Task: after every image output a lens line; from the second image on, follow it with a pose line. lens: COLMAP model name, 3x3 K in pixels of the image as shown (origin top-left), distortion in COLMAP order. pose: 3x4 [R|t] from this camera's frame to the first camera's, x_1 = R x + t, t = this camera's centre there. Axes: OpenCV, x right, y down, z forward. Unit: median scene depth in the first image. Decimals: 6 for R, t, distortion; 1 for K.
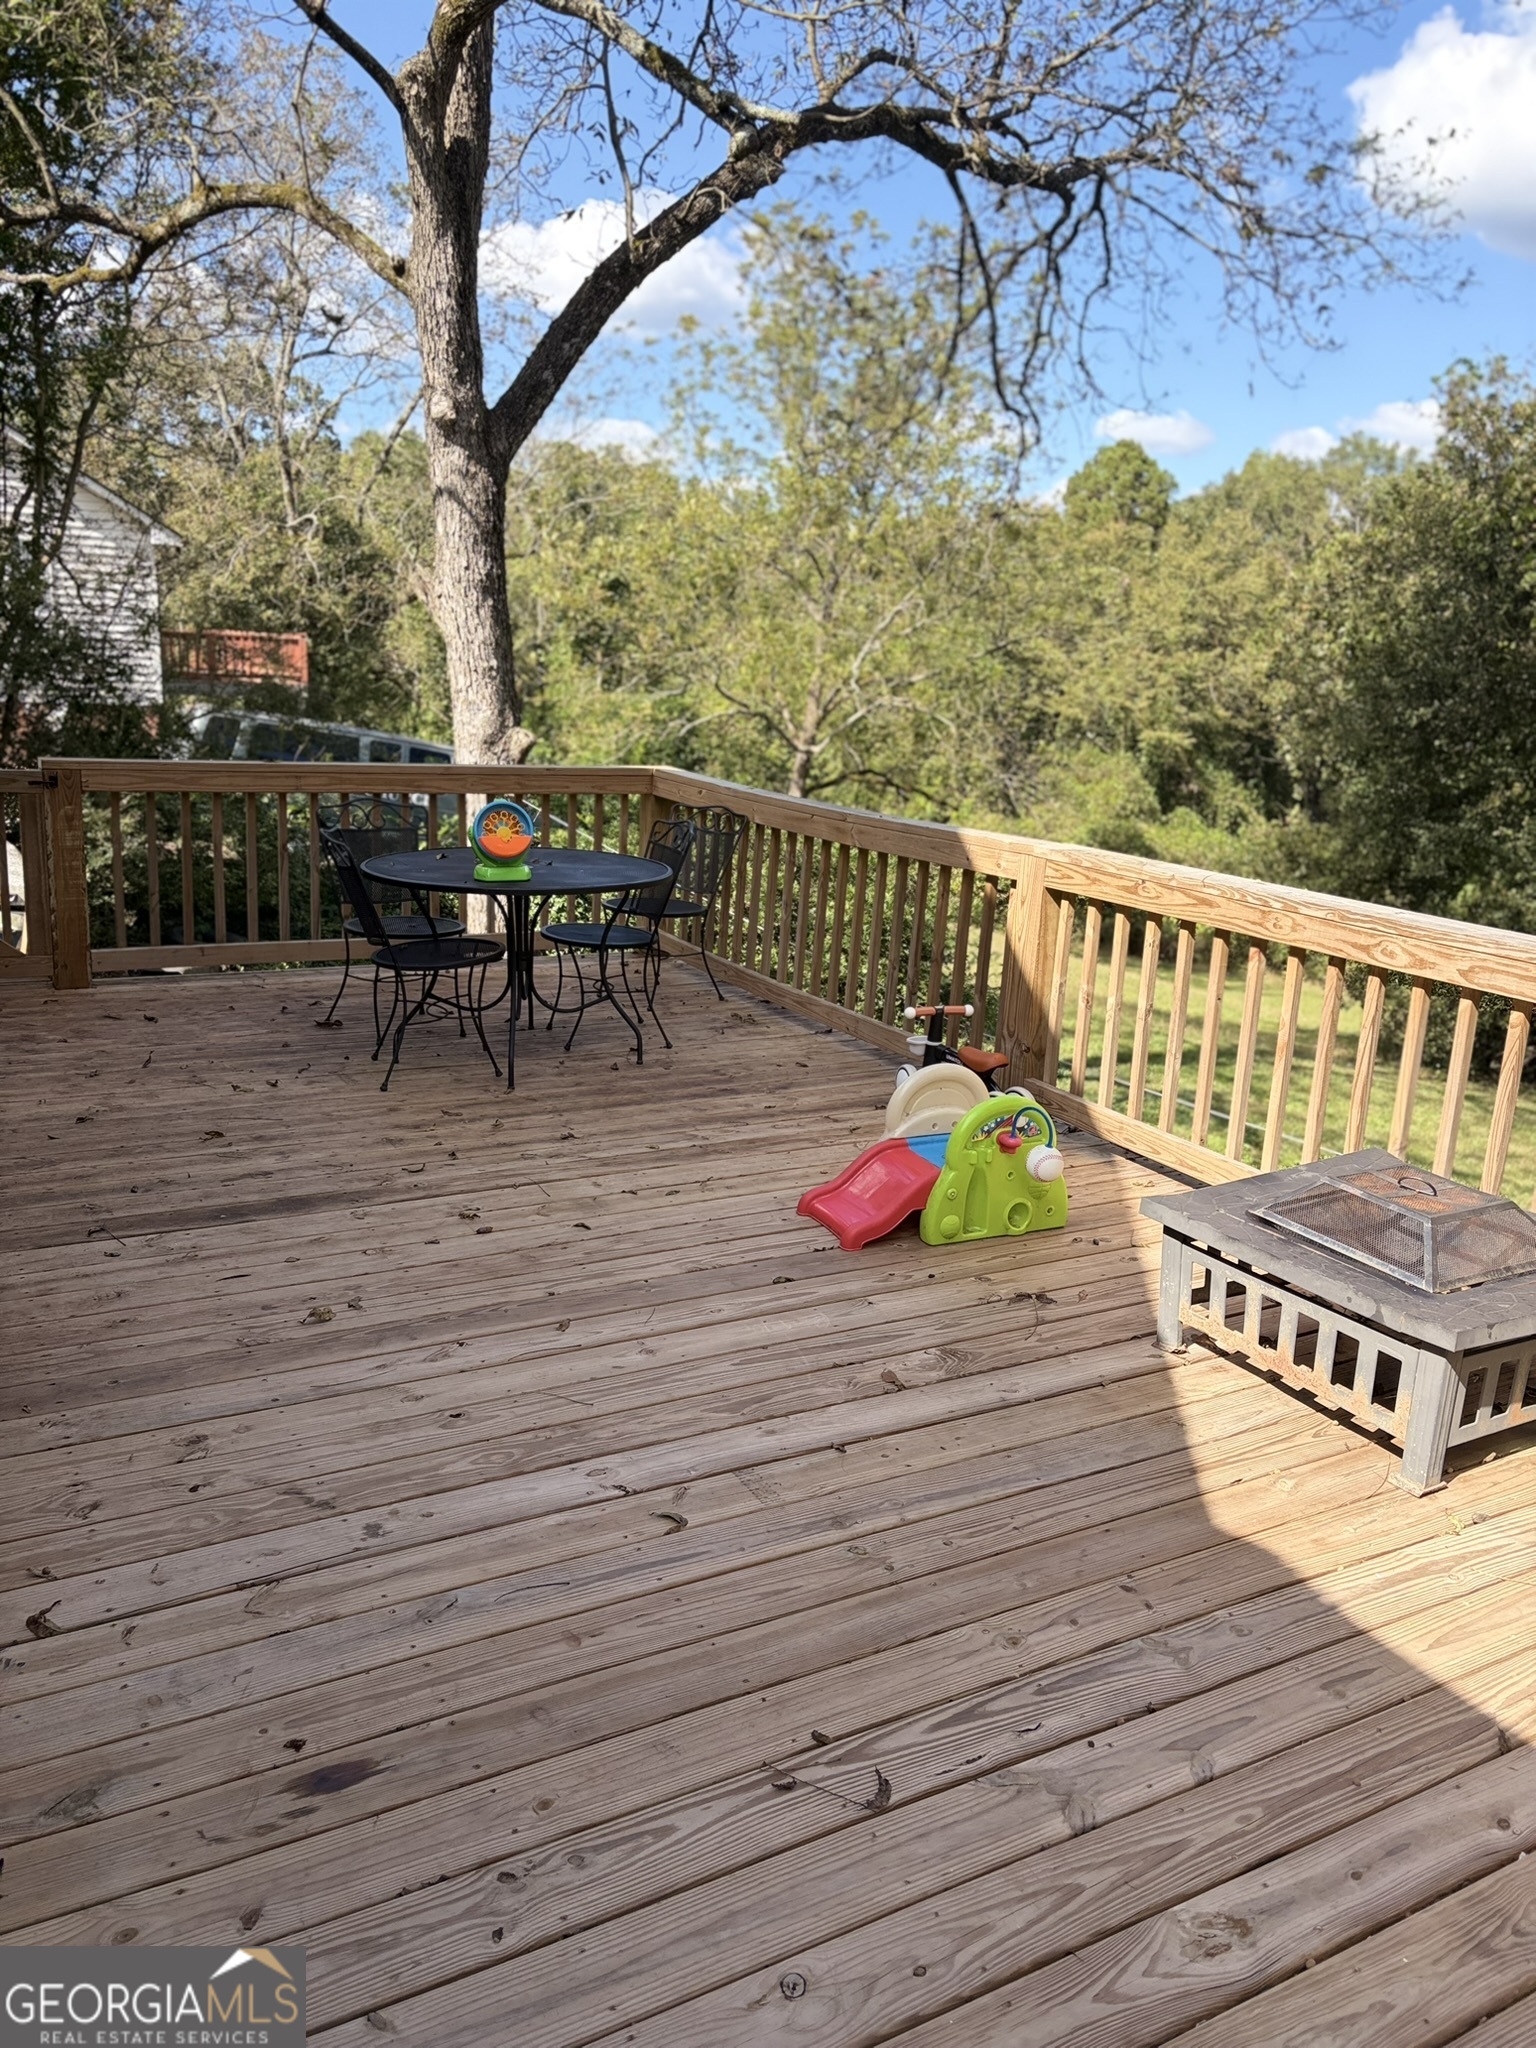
lens RADIAL K [[1572.2, 0, 768.0], [0, 1572.2, 1024.0], [0, 0, 1]] dist [0.038650, -0.006695]
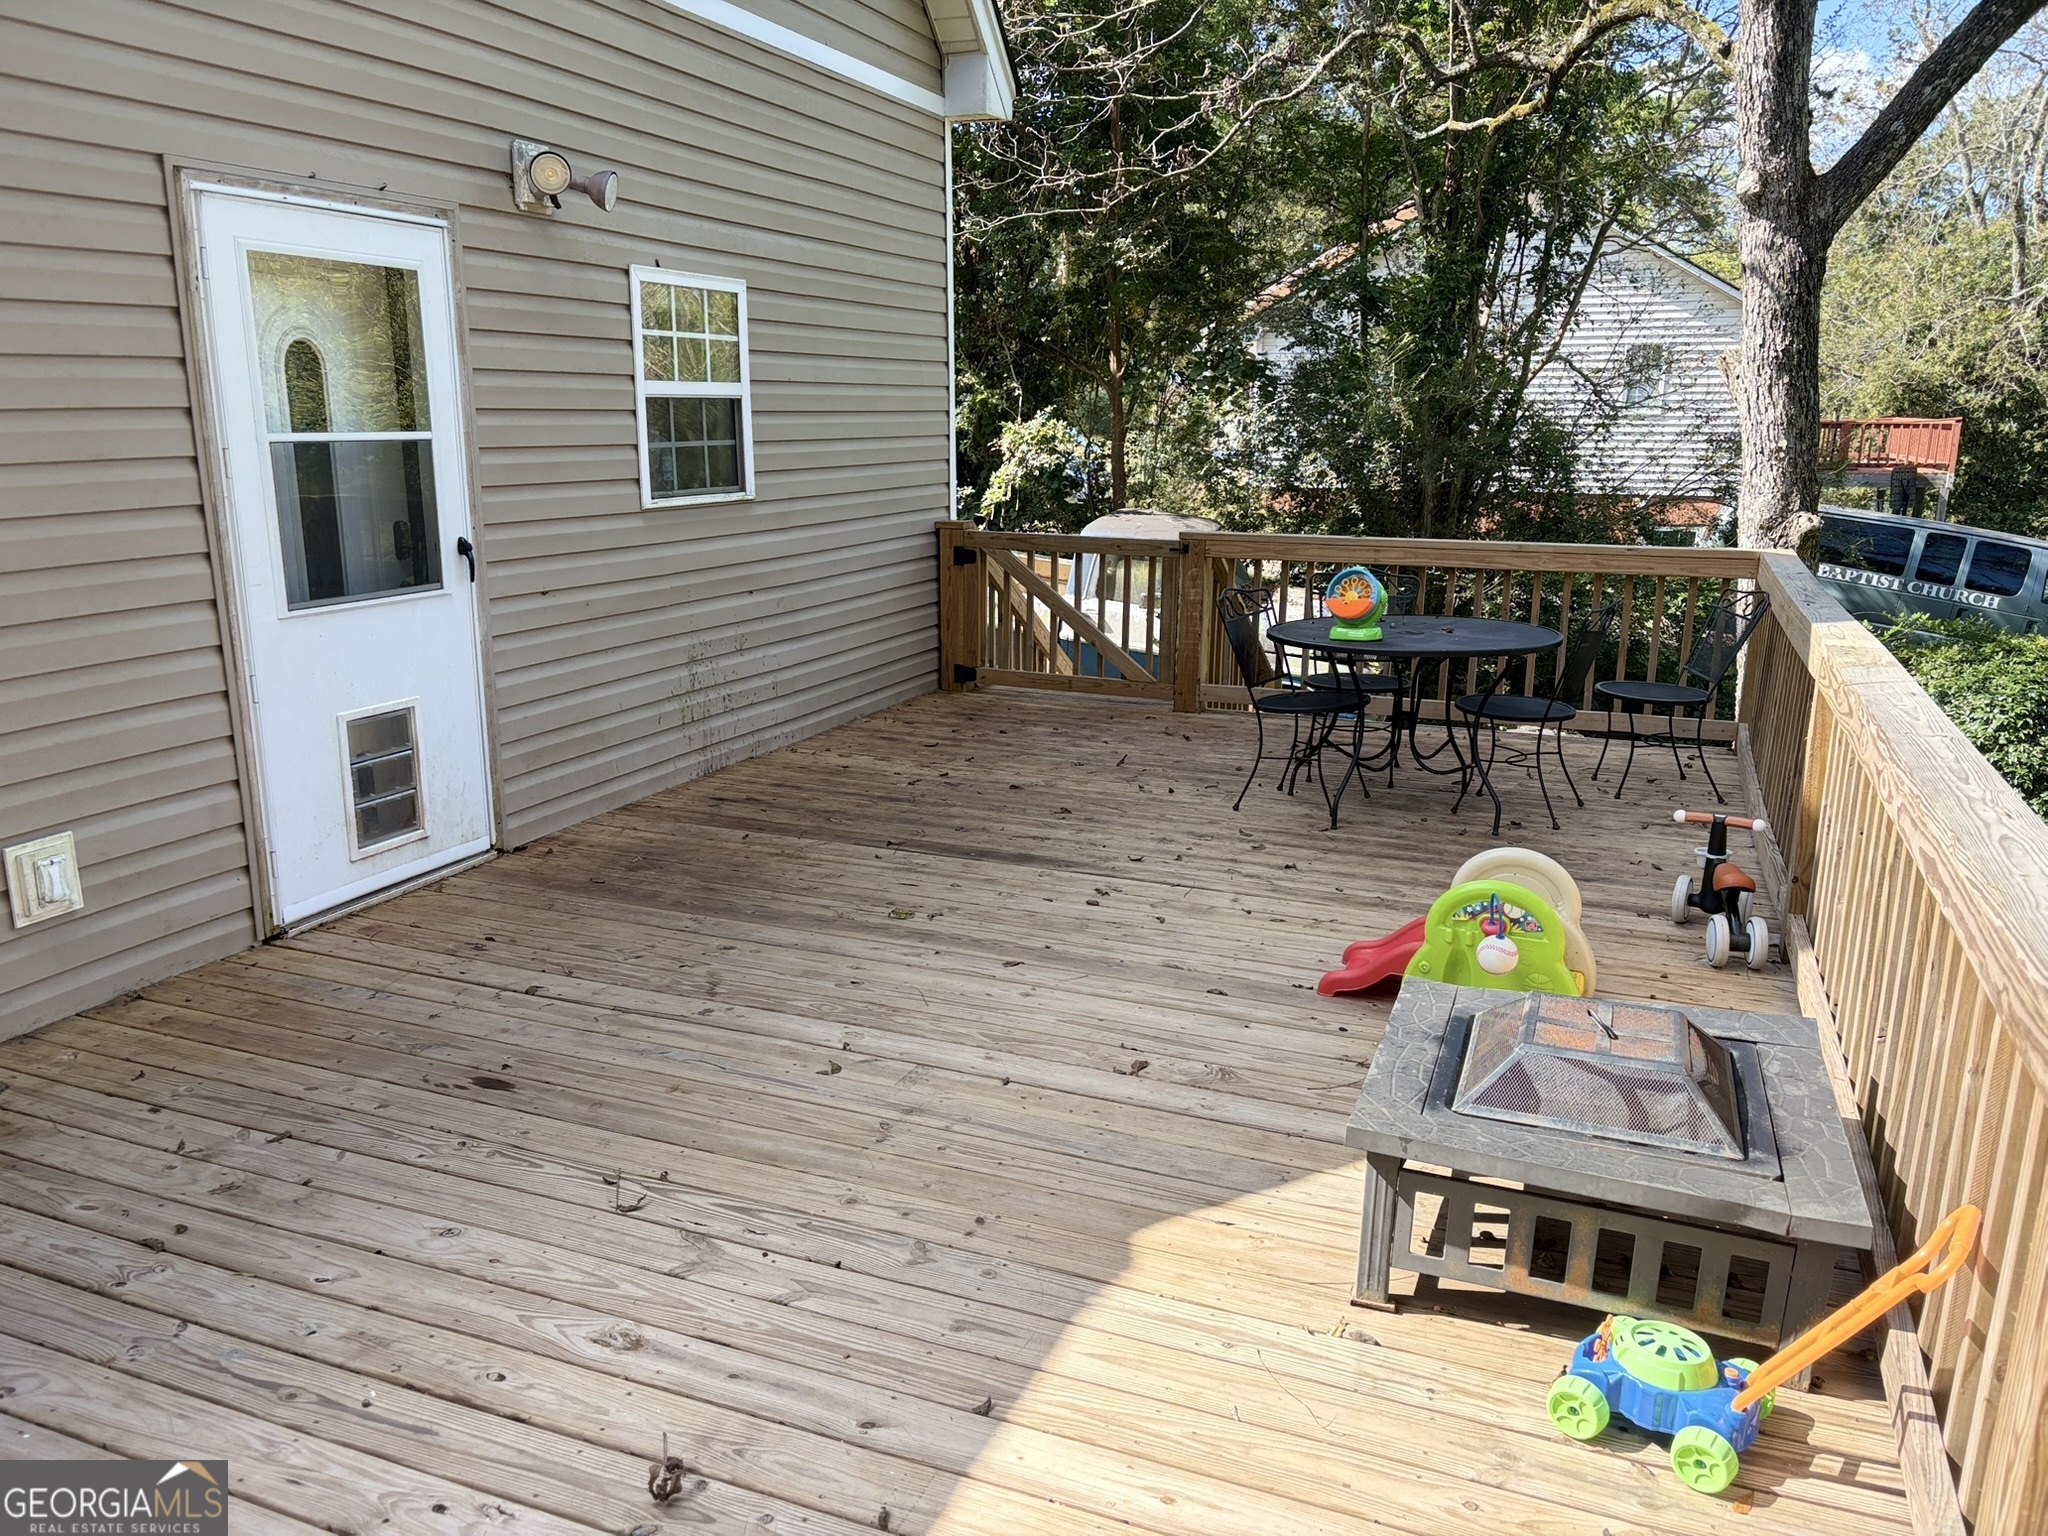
lens RADIAL K [[1564.2, 0, 1024.0], [0, 1564.2, 768.0], [0, 0, 1]] dist [0.136550, -0.170525]
pose [[0.614082, 0.133737, -0.777829, 0.660340], [-0.159620, 0.986217, 0.043549, -0.017291], [0.772933, 0.097415, 0.626965, 0.154724]]
